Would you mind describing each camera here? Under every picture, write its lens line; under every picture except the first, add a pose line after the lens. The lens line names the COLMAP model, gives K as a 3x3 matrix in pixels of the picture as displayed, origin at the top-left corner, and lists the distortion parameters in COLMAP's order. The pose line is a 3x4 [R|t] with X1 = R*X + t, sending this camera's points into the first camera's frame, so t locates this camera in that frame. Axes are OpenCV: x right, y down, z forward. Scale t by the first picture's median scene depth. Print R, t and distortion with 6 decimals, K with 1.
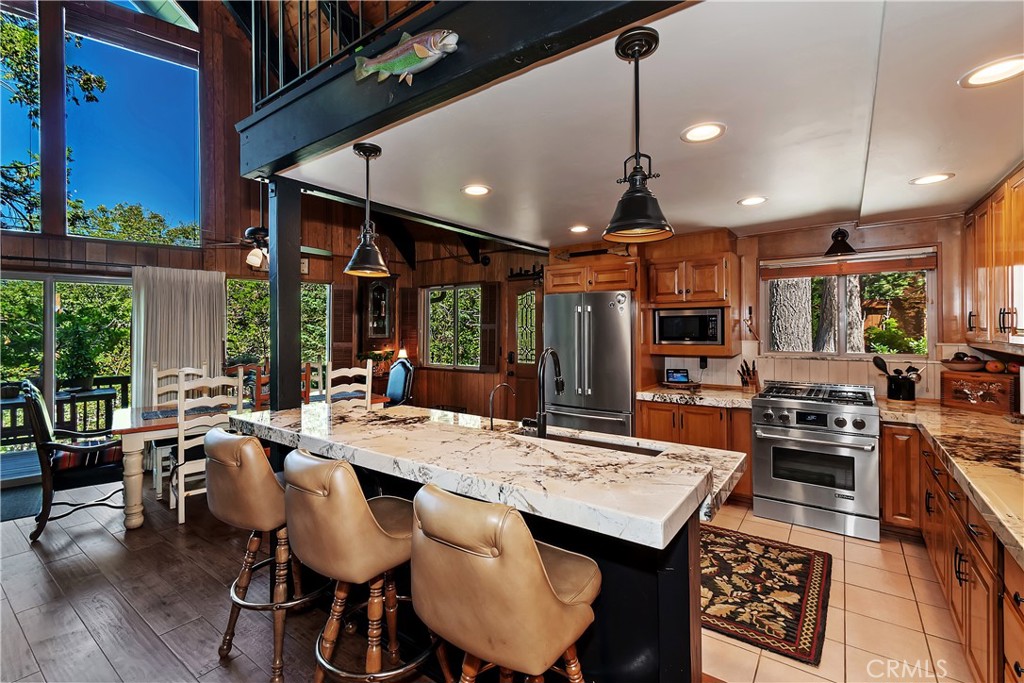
lens RADIAL K [[455.1, 0, 507.8], [0, 455.1, 328.8], [0, 0, 1]] dist [-0.000164, -0.001436]
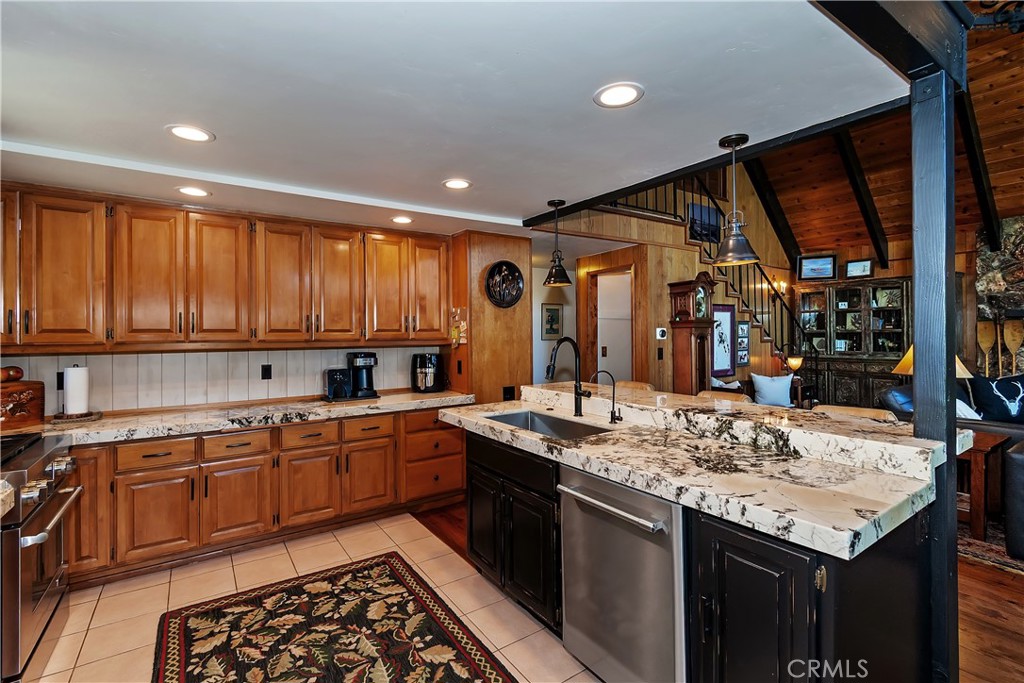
lens RADIAL K [[457.9, 0, 507.1], [0, 457.9, 331.2], [0, 0, 1]] dist [0.000205, -0.000617]
pose [[-0.942923, 0.012831, 0.332763, -0.100097], [0.011099, 0.999913, -0.007105, 0.015121], [-0.332825, -0.003006, -0.942984, 1.262685]]
